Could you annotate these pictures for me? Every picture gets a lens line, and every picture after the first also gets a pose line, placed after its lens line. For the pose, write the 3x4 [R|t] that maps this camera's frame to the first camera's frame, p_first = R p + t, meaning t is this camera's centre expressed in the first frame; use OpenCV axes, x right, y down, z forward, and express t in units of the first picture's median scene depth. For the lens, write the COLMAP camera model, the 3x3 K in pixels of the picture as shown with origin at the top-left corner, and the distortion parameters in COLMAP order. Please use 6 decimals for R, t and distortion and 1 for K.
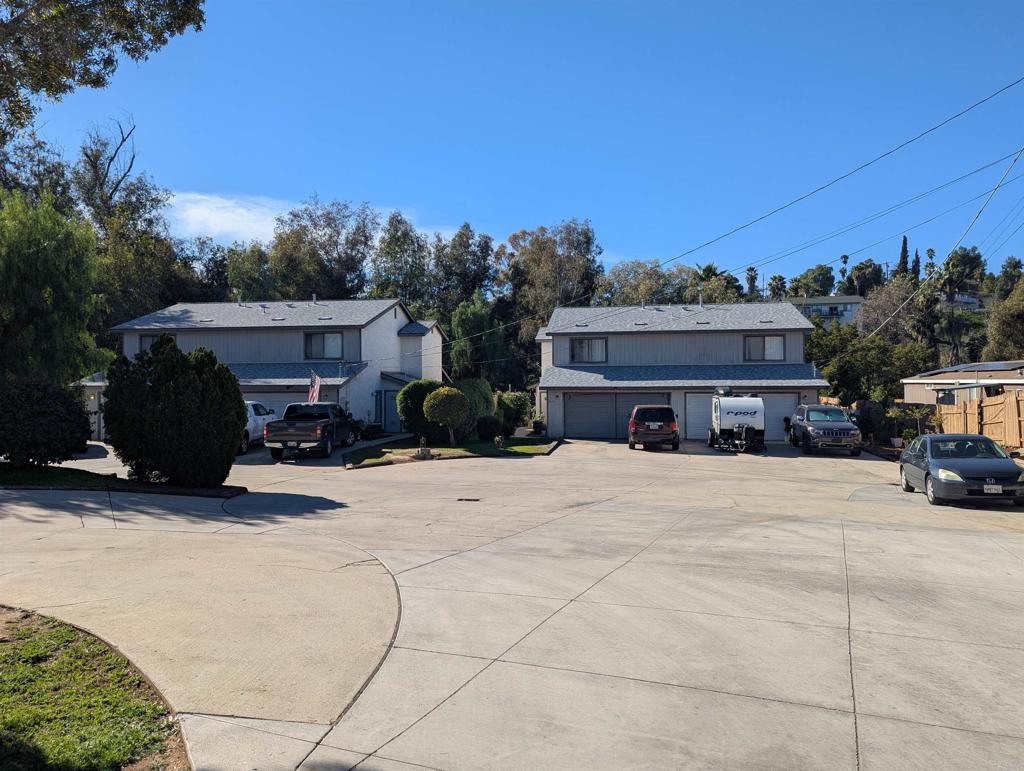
lens RADIAL K [[718.1, 0, 512.0], [0, 718.1, 385.5], [0, 0, 1]] dist [0.071285, -0.072645]
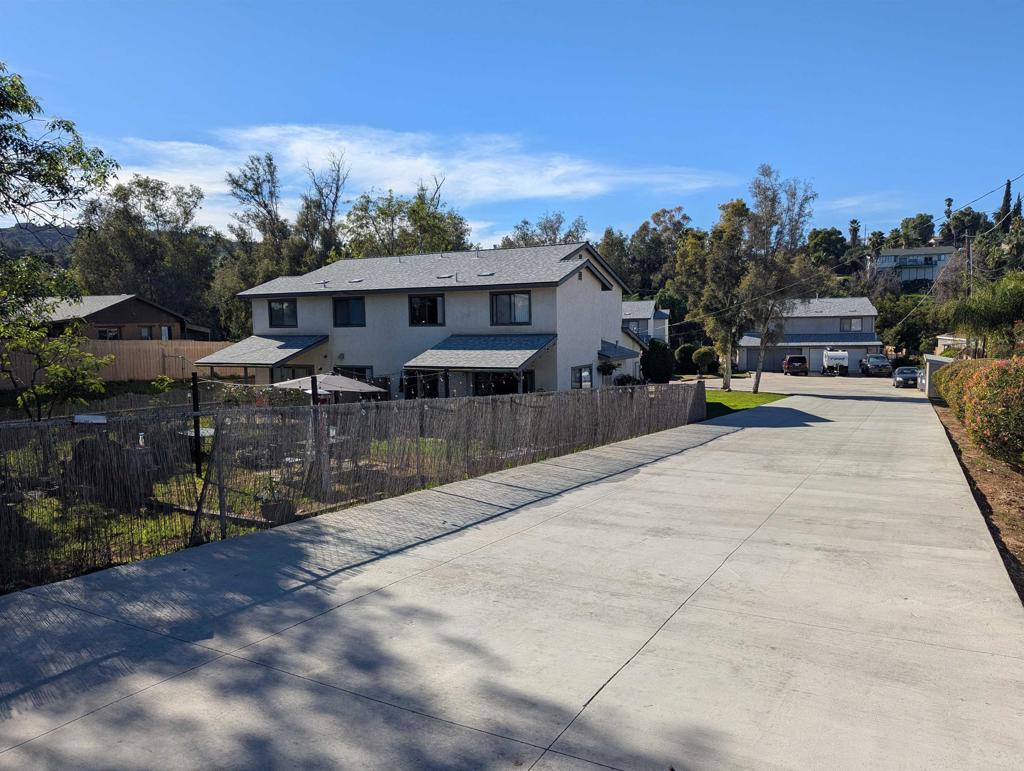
lens RADIAL K [[718.1, 0, 512.0], [0, 718.1, 385.5], [0, 0, 1]] dist [0.071285, -0.072645]
pose [[0.992957, 0.000405, -0.118477, -0.330899], [0.009971, 0.996161, 0.086972, -0.067222], [0.118057, -0.087541, 0.989141, -1.071773]]
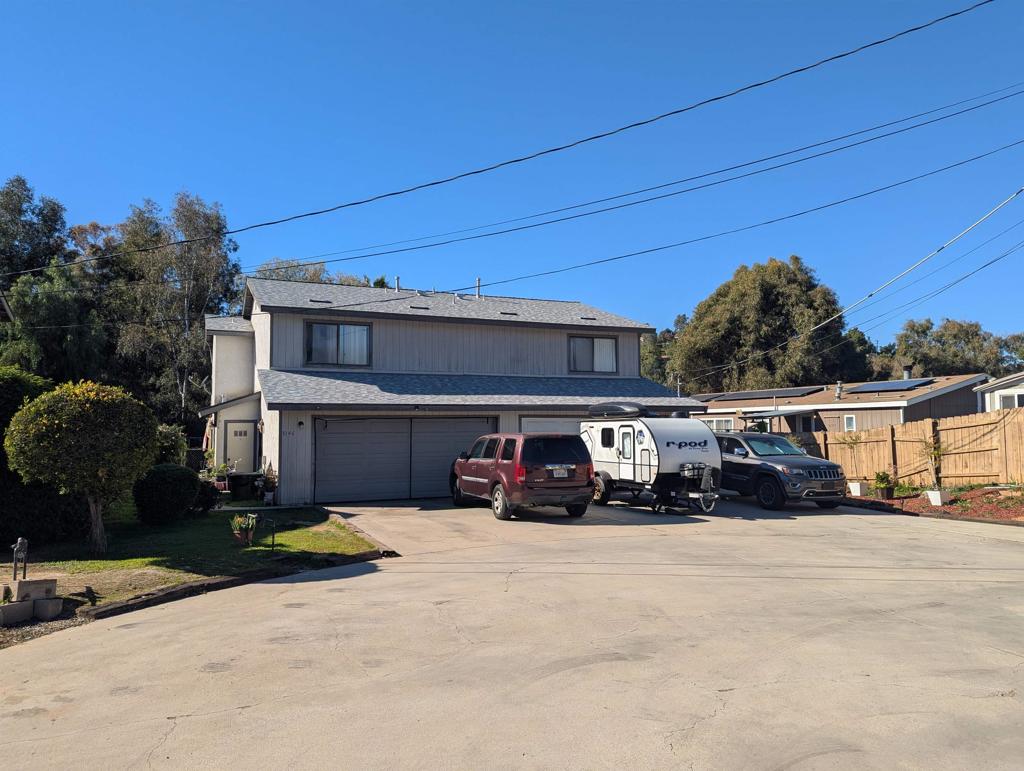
lens RADIAL K [[718.1, 0, 512.0], [0, 718.1, 385.5], [0, 0, 1]] dist [0.071285, -0.072645]
pose [[0.840954, 0.030347, 0.540255, -0.085030], [0.006463, 0.997792, -0.066108, 0.022213], [-0.541068, 0.059086, 0.838900, 0.458775]]
